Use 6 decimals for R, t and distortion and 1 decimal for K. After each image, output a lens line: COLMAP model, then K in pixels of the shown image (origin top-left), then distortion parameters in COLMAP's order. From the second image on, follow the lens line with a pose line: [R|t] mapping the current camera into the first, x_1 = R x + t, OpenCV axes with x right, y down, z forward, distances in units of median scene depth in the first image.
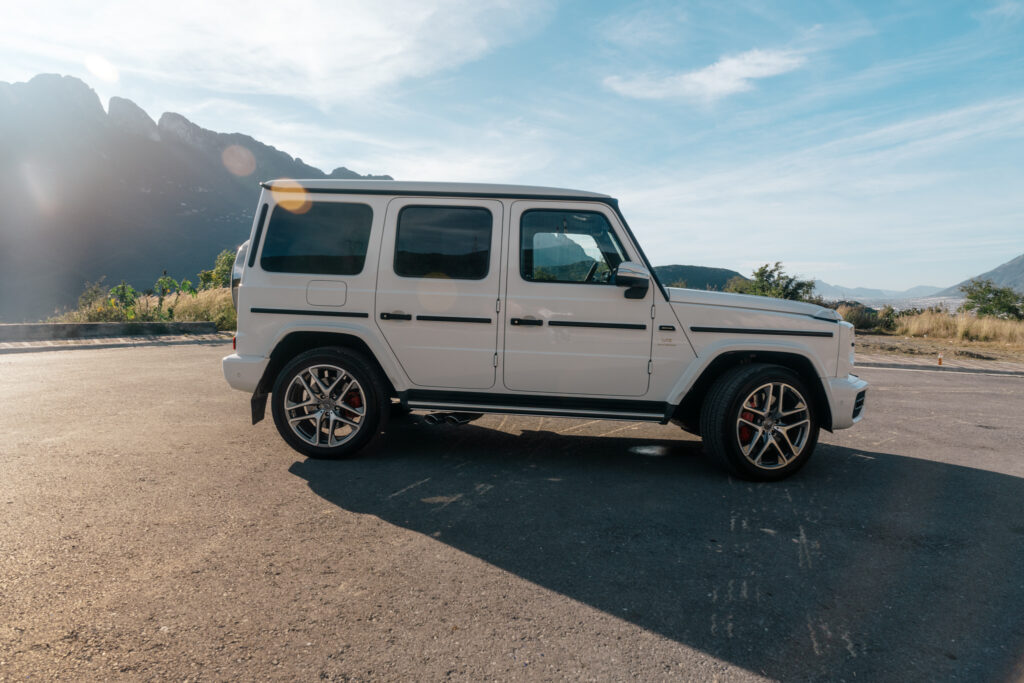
lens RADIAL K [[710.6, 0, 512.0], [0, 710.6, 341.5], [0, 0, 1]] dist [-0.002508, -0.000312]
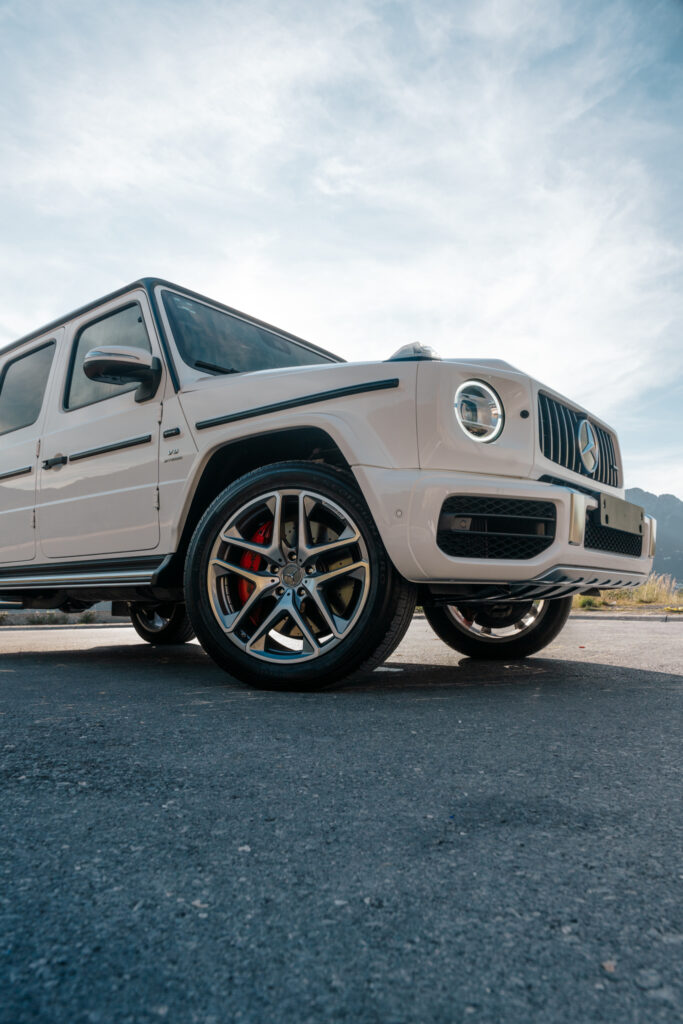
lens RADIAL K [[683.4, 0, 341.5], [0, 683.4, 512.0], [0, 0, 1]] dist [-0.003122, -0.000879]
pose [[0.822853, -0.118397, -0.555783, 0.667620], [-0.002734, 0.977217, -0.212223, 0.175969], [0.568248, 0.176148, 0.803782, 0.616618]]
